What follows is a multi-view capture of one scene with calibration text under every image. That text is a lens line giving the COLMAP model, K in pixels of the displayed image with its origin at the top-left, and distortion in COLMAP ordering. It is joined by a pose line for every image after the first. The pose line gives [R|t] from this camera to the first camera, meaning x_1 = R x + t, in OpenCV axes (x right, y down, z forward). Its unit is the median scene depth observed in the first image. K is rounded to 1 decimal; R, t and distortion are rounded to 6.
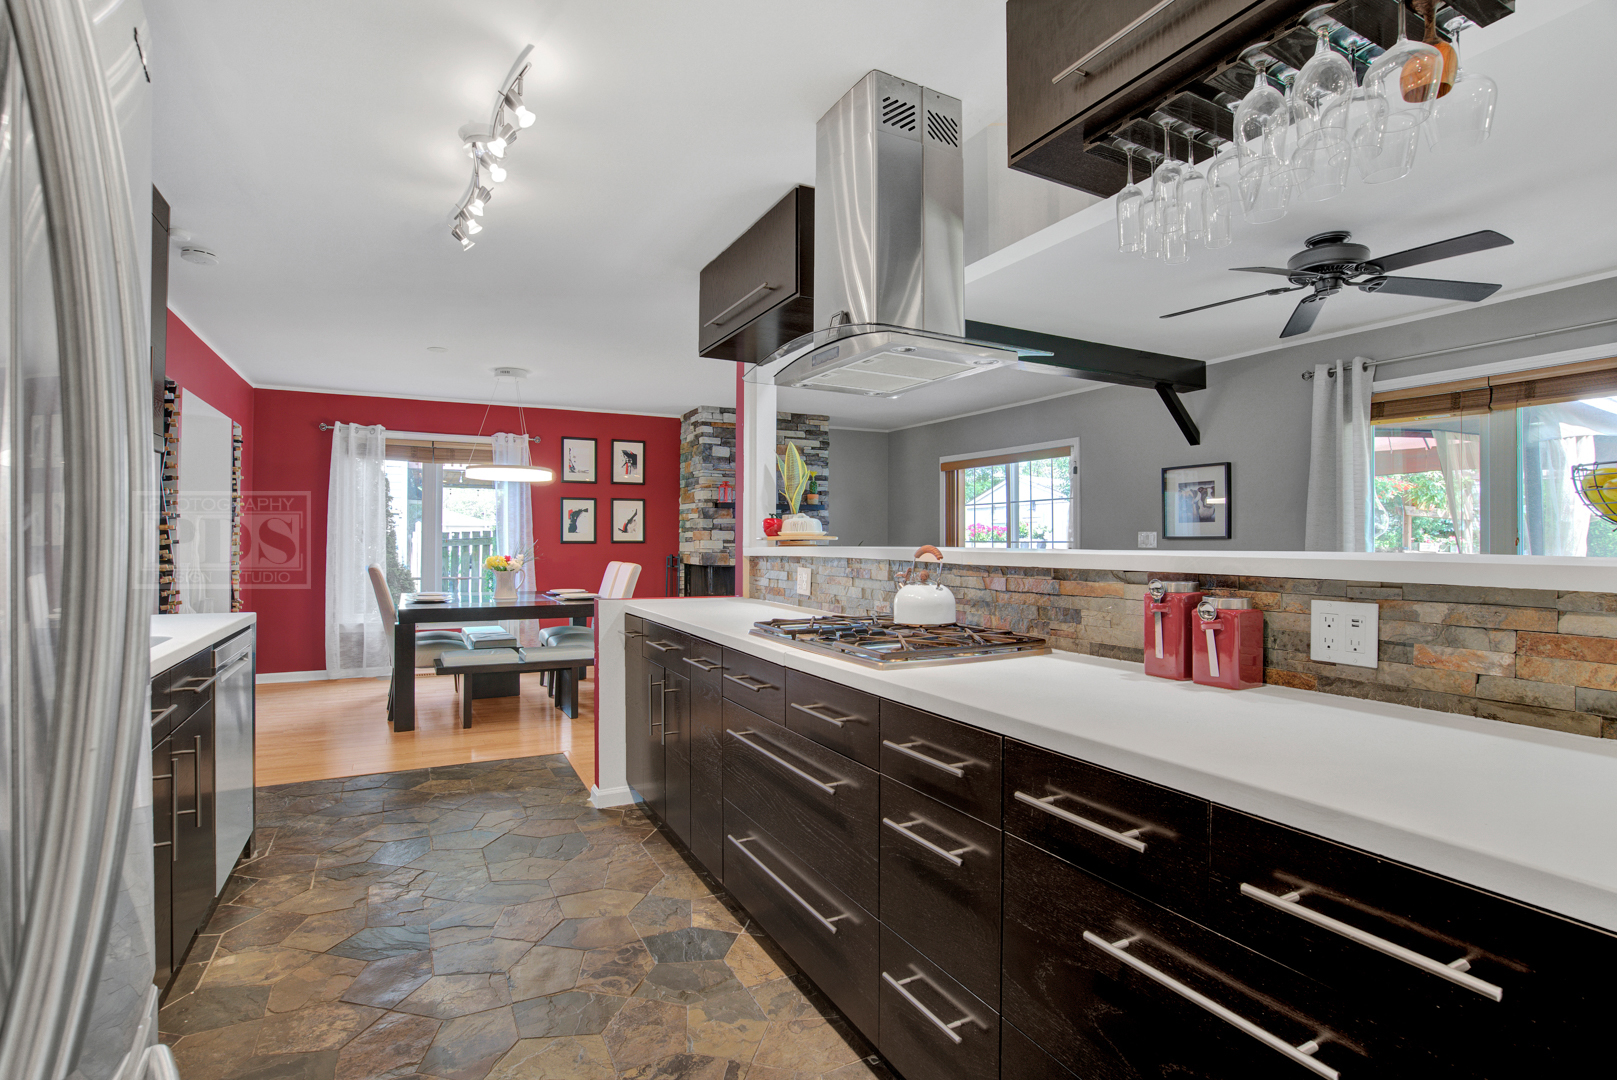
lens RADIAL K [[774.4, 0, 808.5], [0, 774.4, 540.0], [0, 0, 1]] dist [-0.063694, 0.024910]
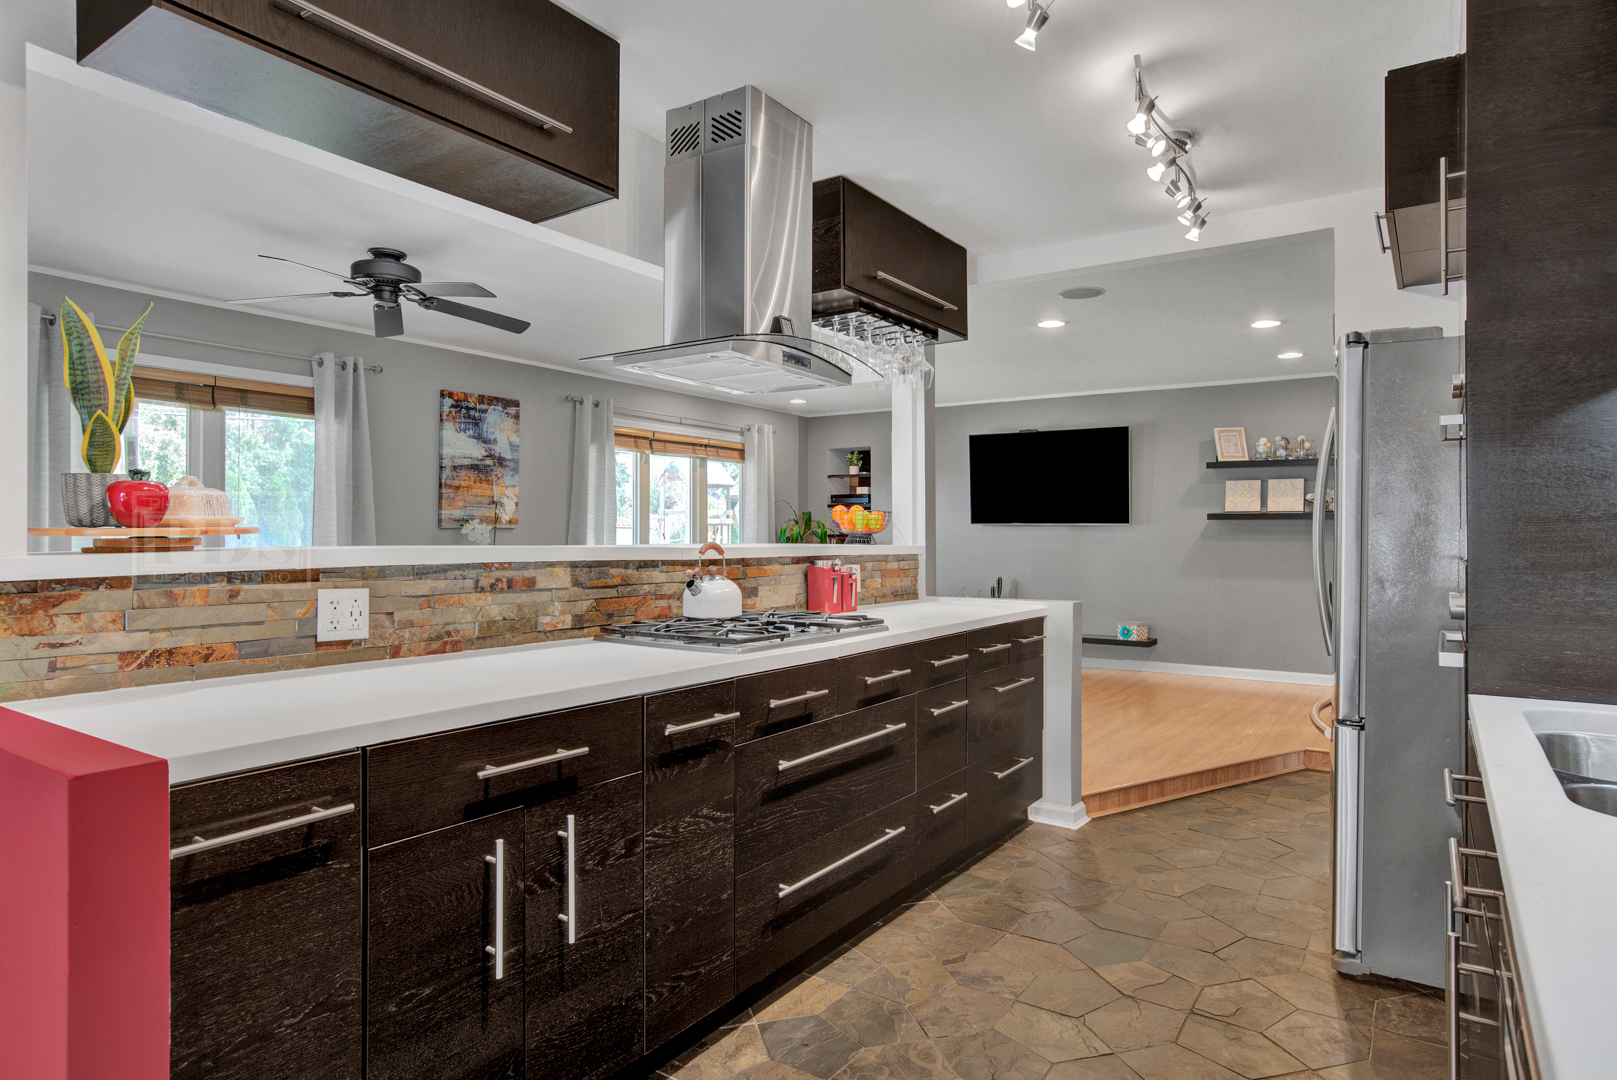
lens RADIAL K [[921.2, 0, 803.3], [0, 921.2, 534.7], [0, 0, 1]] dist [-0.023821, -0.000057]
pose [[-0.460910, -0.002211, 0.887444, -0.519639], [-0.004929, 0.999988, -0.000068, -0.002195], [-0.887433, -0.004406, -0.460915, 0.749477]]
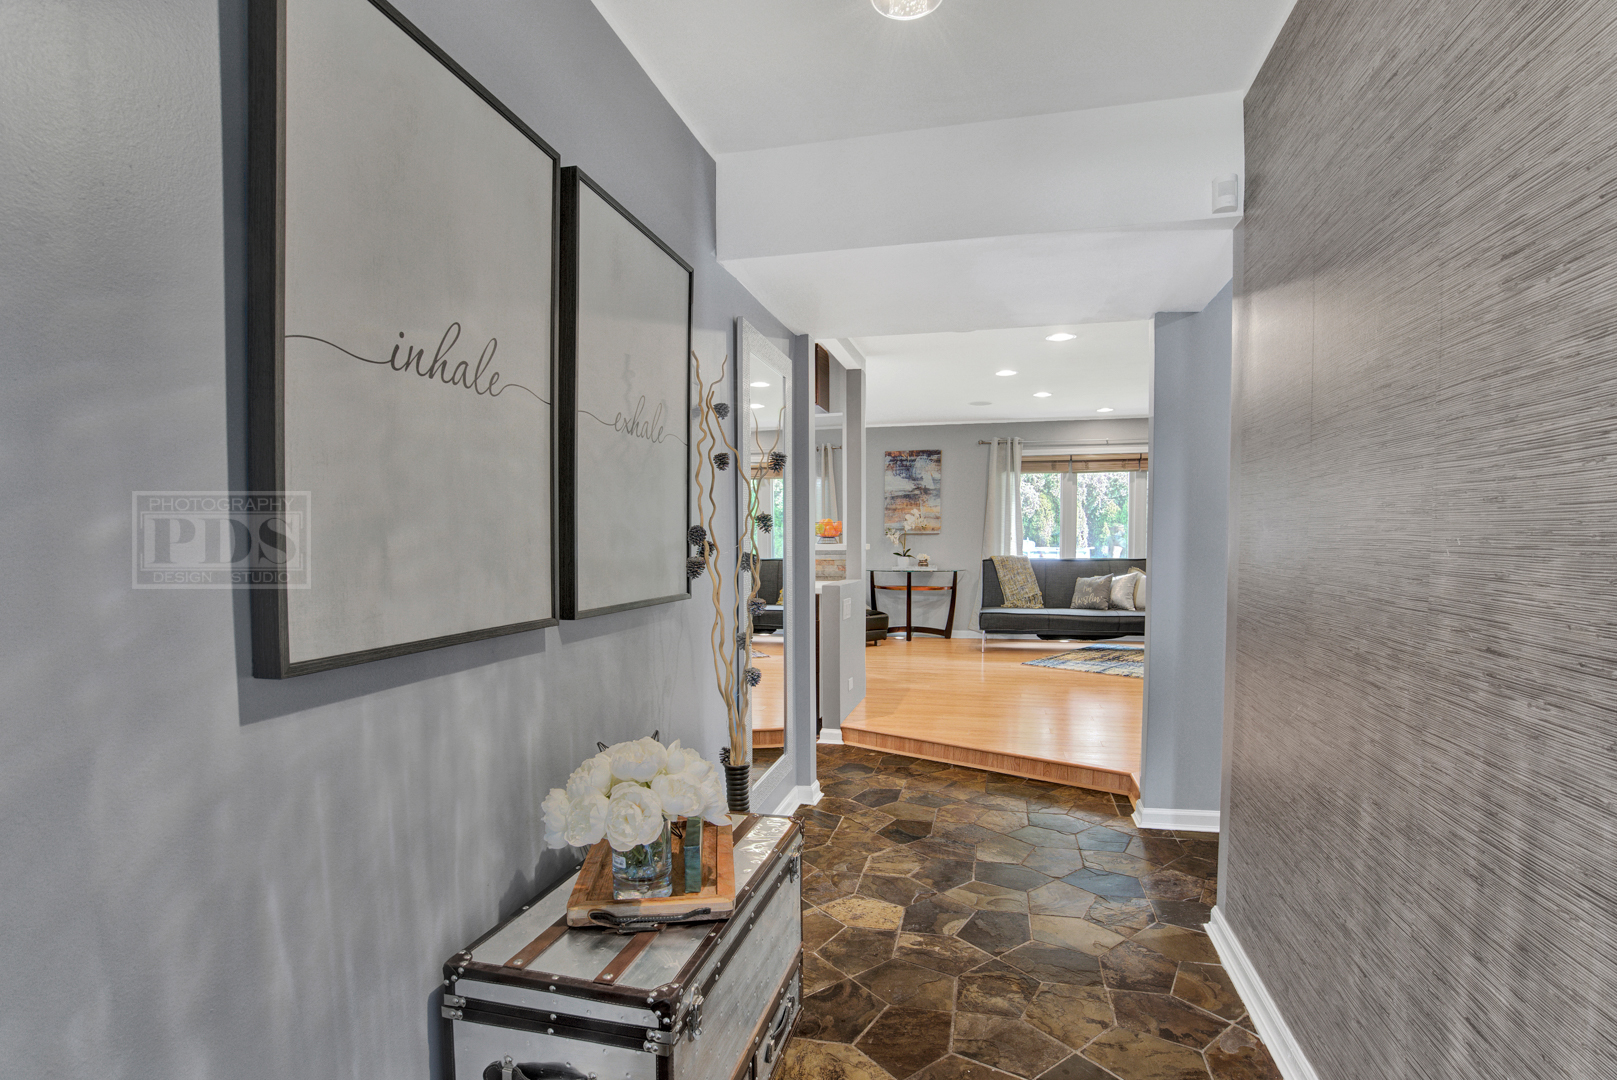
lens RADIAL K [[769.0, 0, 823.5], [0, 769.0, 592.0], [0, 0, 1]] dist [-0.059311, 0.021794]
pose [[0.650059, -0.058764, 0.757608, -0.639292], [0.007230, 0.997439, 0.071163, -0.002736], [-0.759850, -0.040782, 0.648818, -0.545860]]
